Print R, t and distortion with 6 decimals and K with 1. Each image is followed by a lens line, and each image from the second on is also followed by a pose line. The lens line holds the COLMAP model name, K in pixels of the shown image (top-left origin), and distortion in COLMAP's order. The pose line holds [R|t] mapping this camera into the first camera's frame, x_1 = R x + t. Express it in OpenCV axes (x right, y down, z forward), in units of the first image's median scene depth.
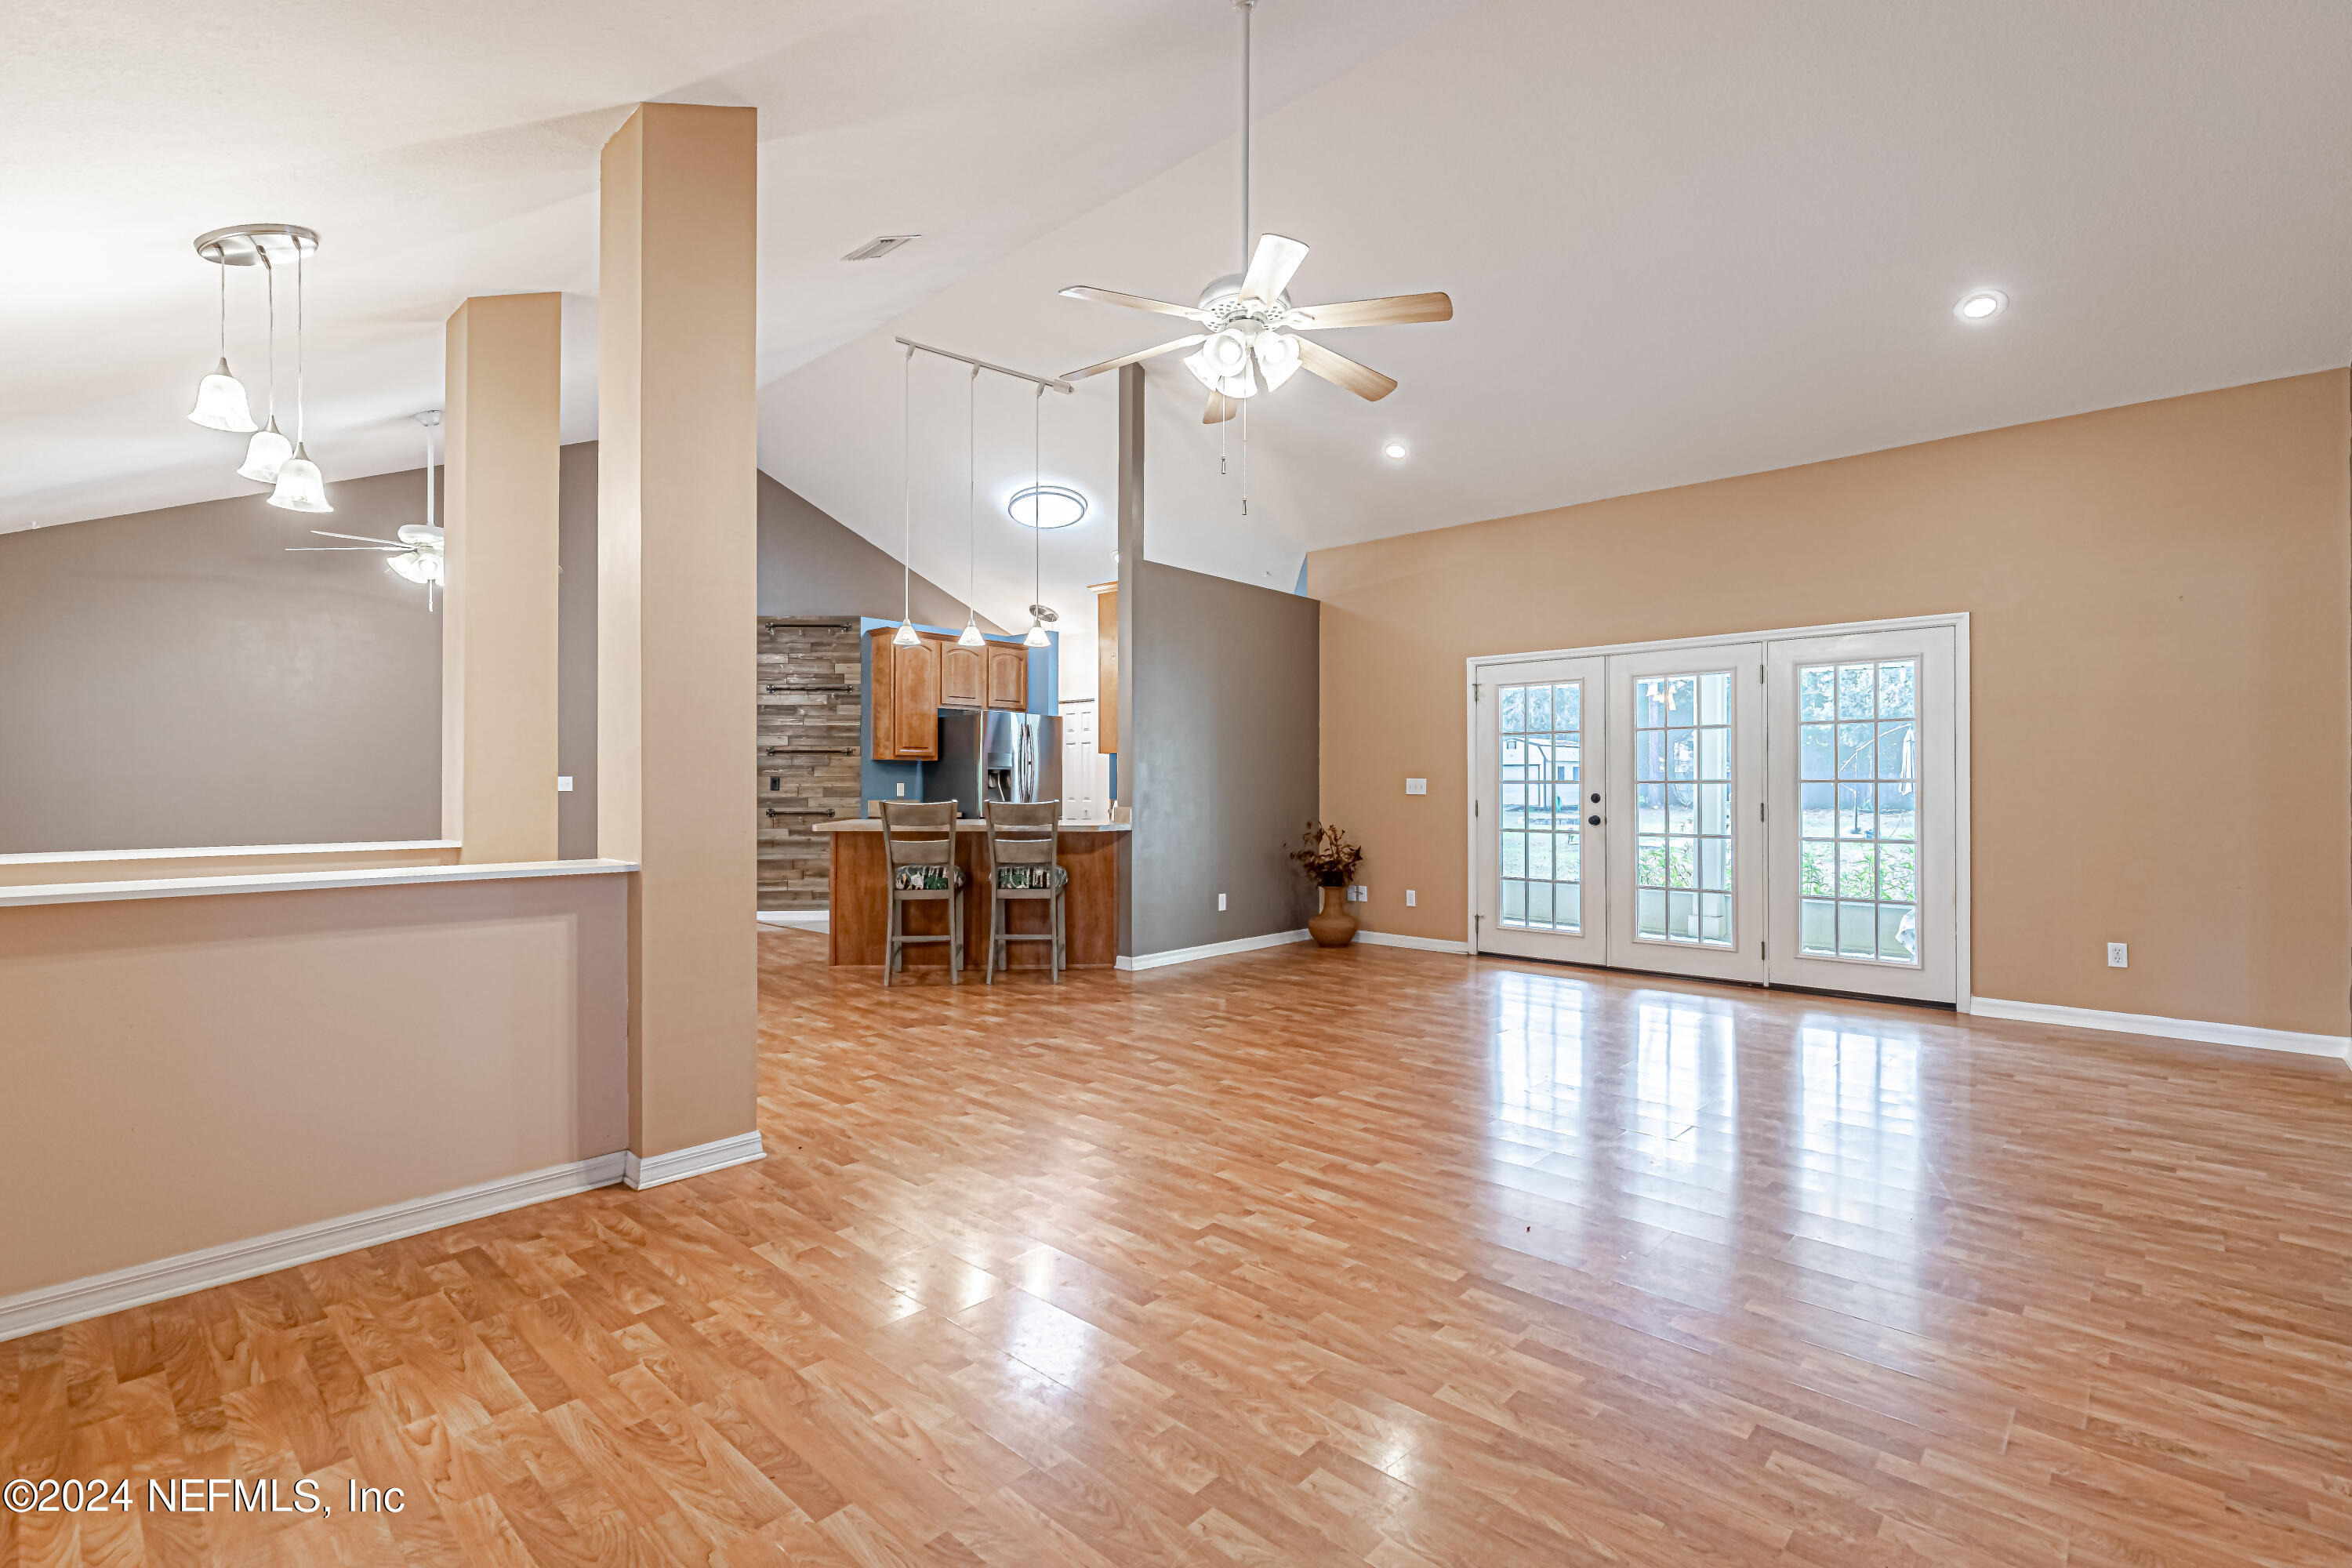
lens RADIAL K [[1057.5, 0, 1181.7], [0, 1057.5, 782.9], [0, 0, 1]] dist [0.009072, -0.001330]
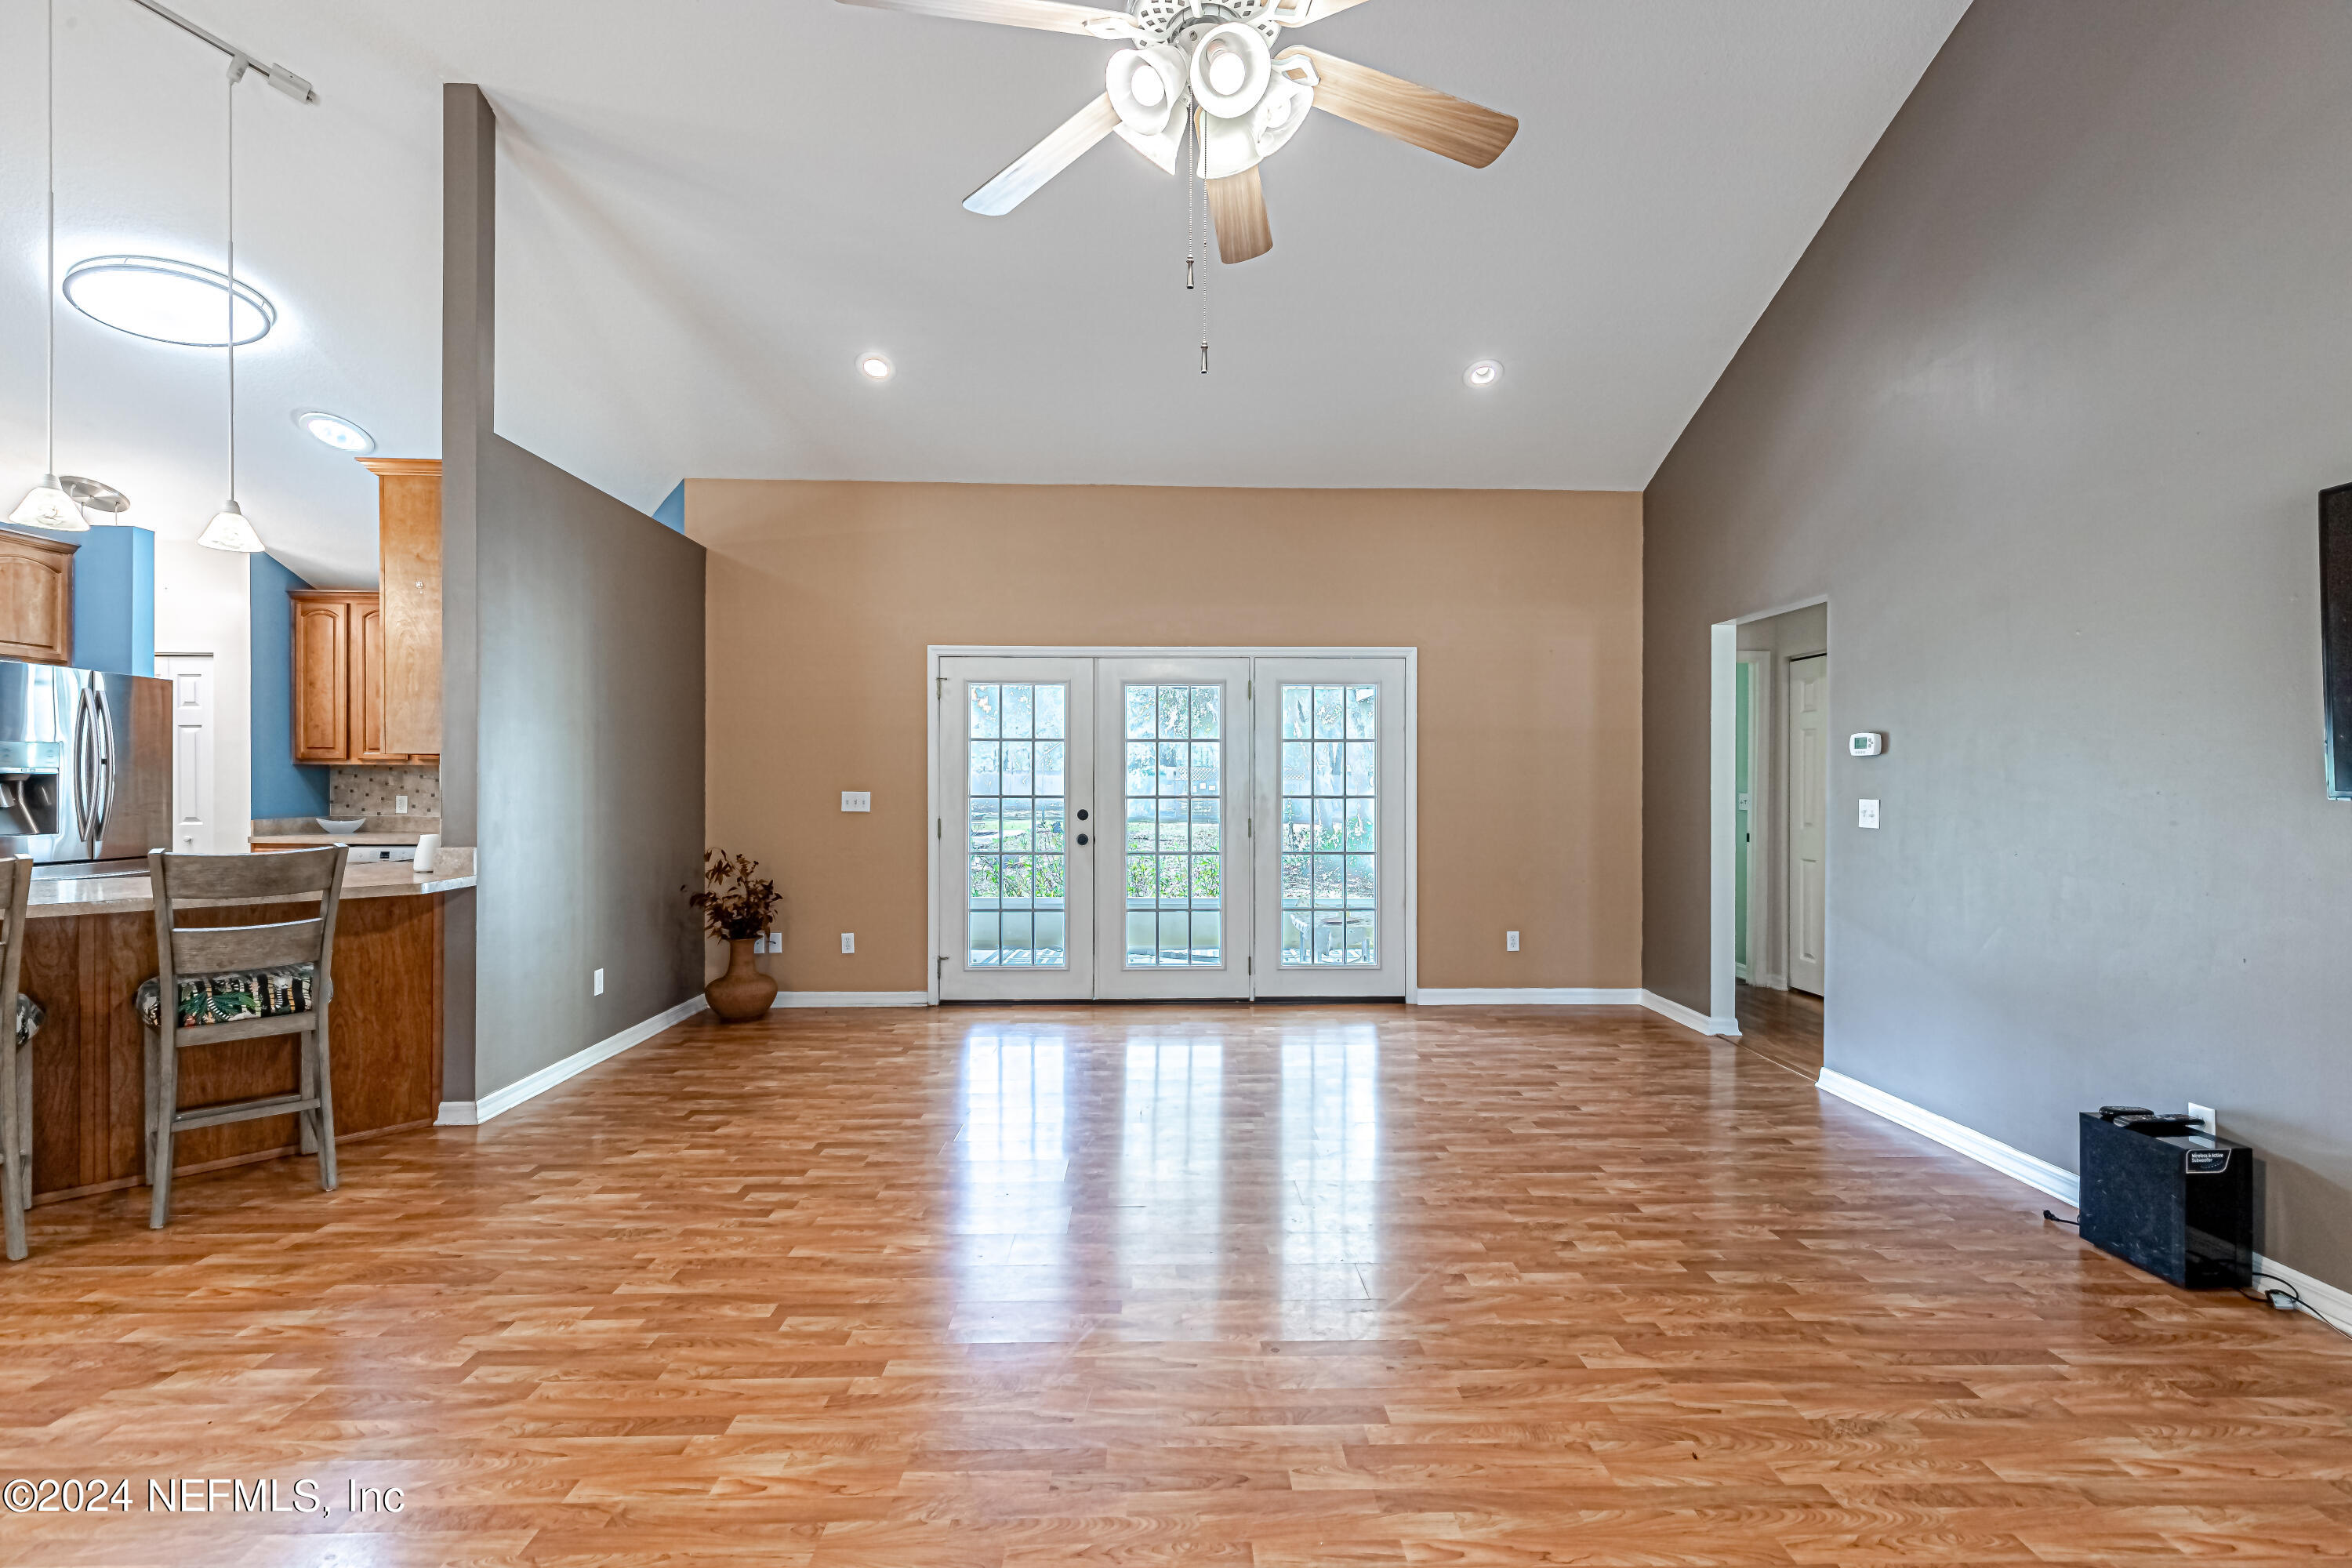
lens RADIAL K [[1057.5, 0, 1181.7], [0, 1057.5, 782.9], [0, 0, 1]] dist [0.009072, -0.001330]
pose [[0.718160, 0.000452, 0.695878, -0.162575], [-0.003789, 0.999988, 0.003260, -0.014885], [-0.695868, -0.004978, 0.718153, 0.276302]]
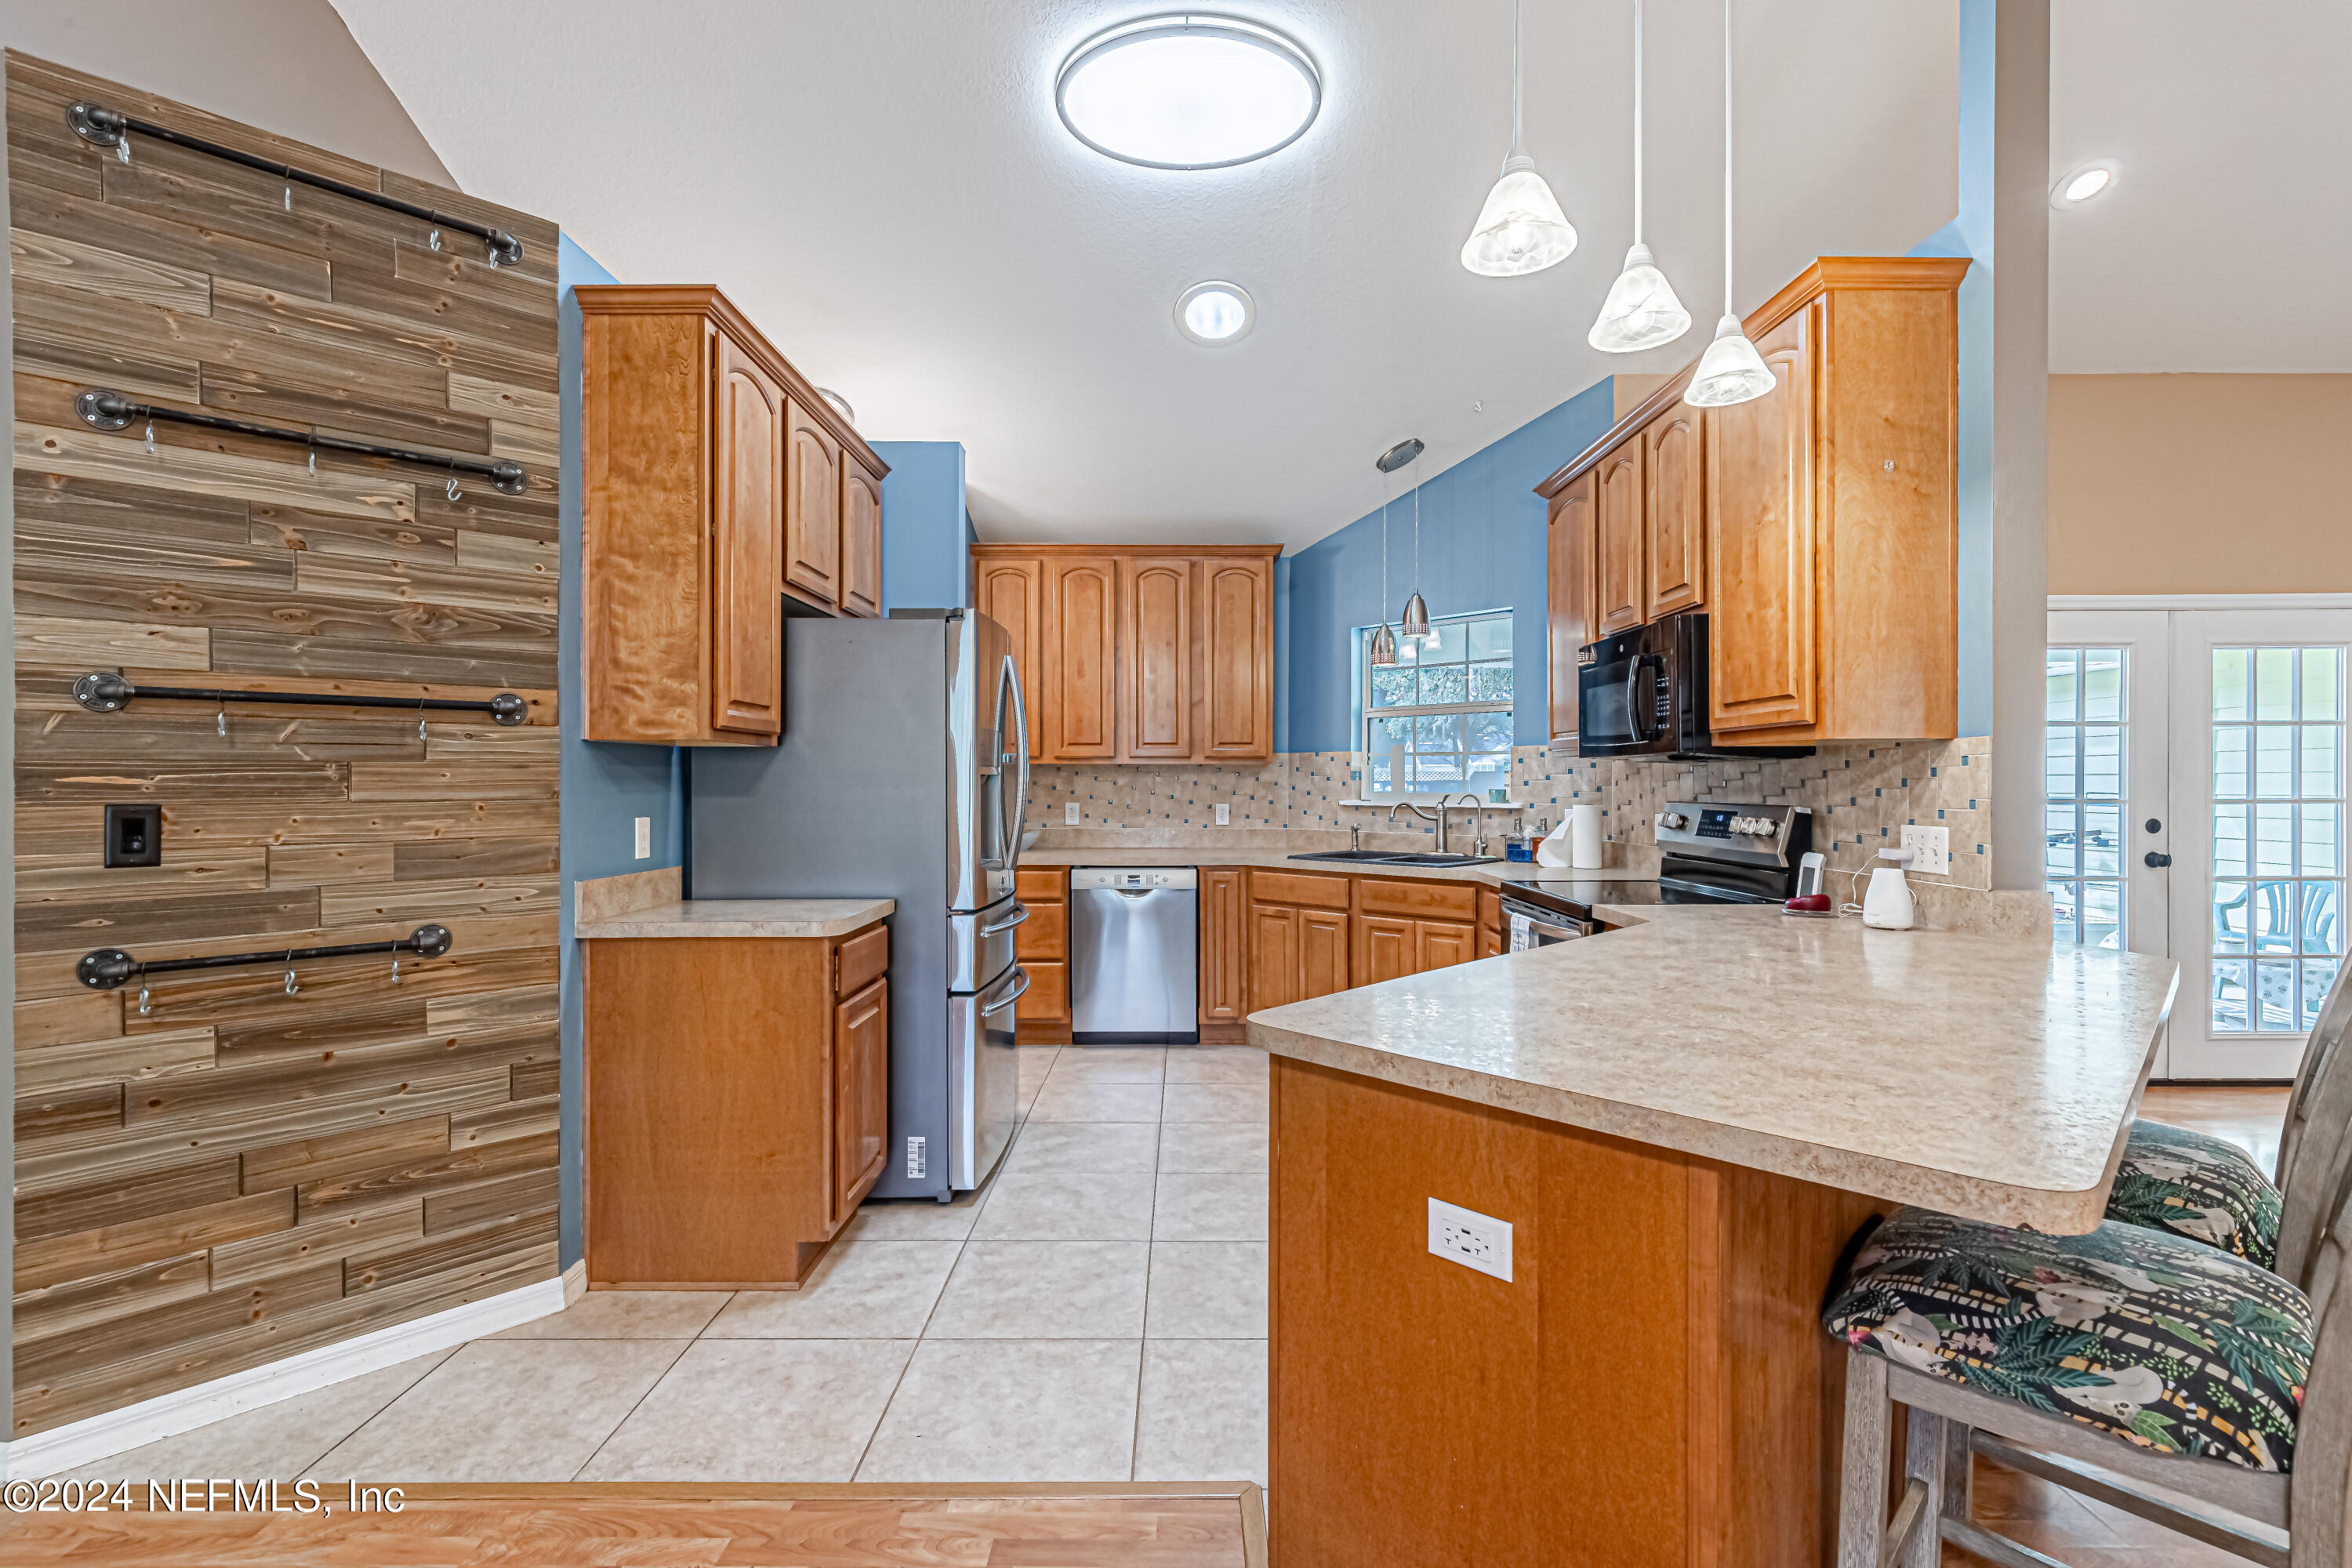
lens RADIAL K [[1057.5, 0, 1181.7], [0, 1057.5, 782.9], [0, 0, 1]] dist [0.009072, -0.001330]
pose [[0.740183, -0.002593, 0.672400, -0.464791], [0.001093, 0.999996, 0.002652, -0.013626], [-0.672405, -0.001228, 0.740183, 0.855403]]
